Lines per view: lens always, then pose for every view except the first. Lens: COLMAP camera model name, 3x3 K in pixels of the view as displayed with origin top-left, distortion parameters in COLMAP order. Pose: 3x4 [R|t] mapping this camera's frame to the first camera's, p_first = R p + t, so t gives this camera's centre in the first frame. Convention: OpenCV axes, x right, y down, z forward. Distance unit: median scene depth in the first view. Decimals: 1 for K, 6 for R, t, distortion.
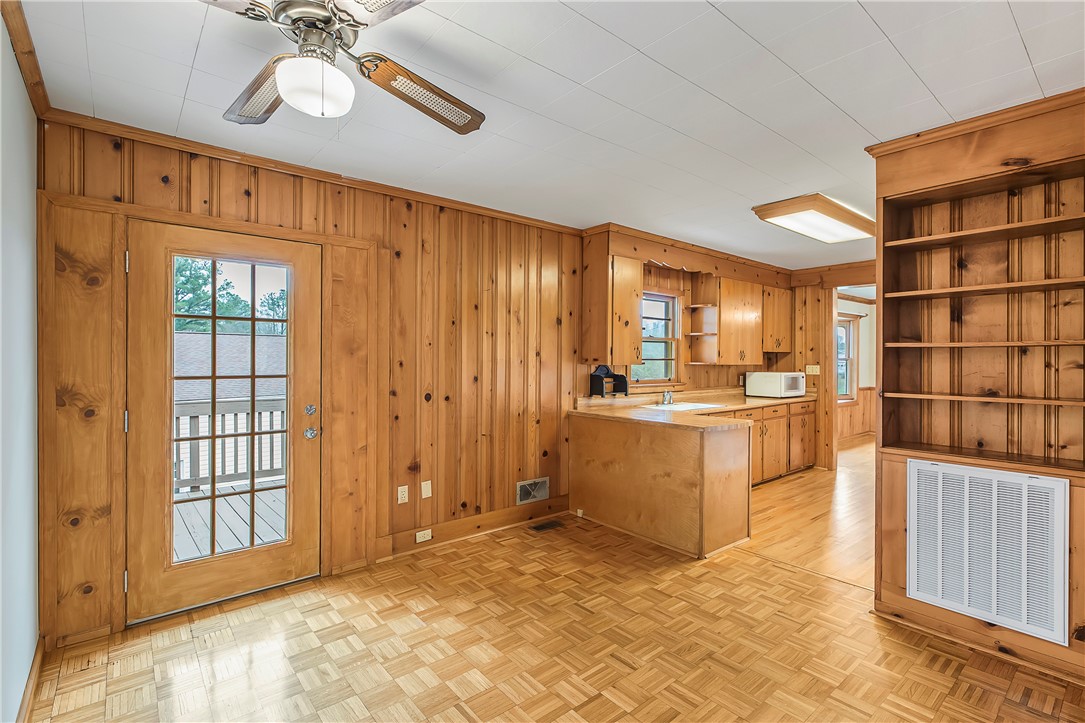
lens RADIAL K [[501.6, 0, 560.7], [0, 501.6, 372.4], [0, 0, 1]] dist [0.002906, 0.000149]
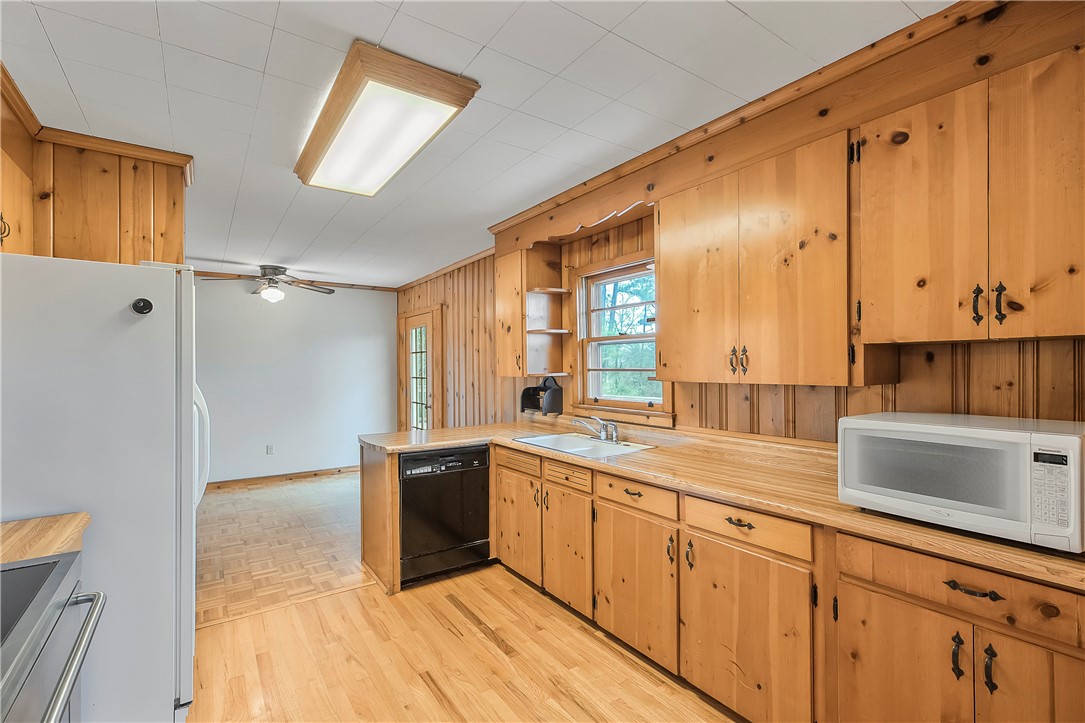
lens RADIAL K [[501.6, 0, 560.7], [0, 501.6, 372.4], [0, 0, 1]] dist [0.002906, 0.000149]
pose [[-0.096223, 0.006166, -0.995341, 1.008169], [-0.015013, 0.999858, 0.007645, -0.029473], [0.995247, 0.015679, -0.096116, 1.181513]]
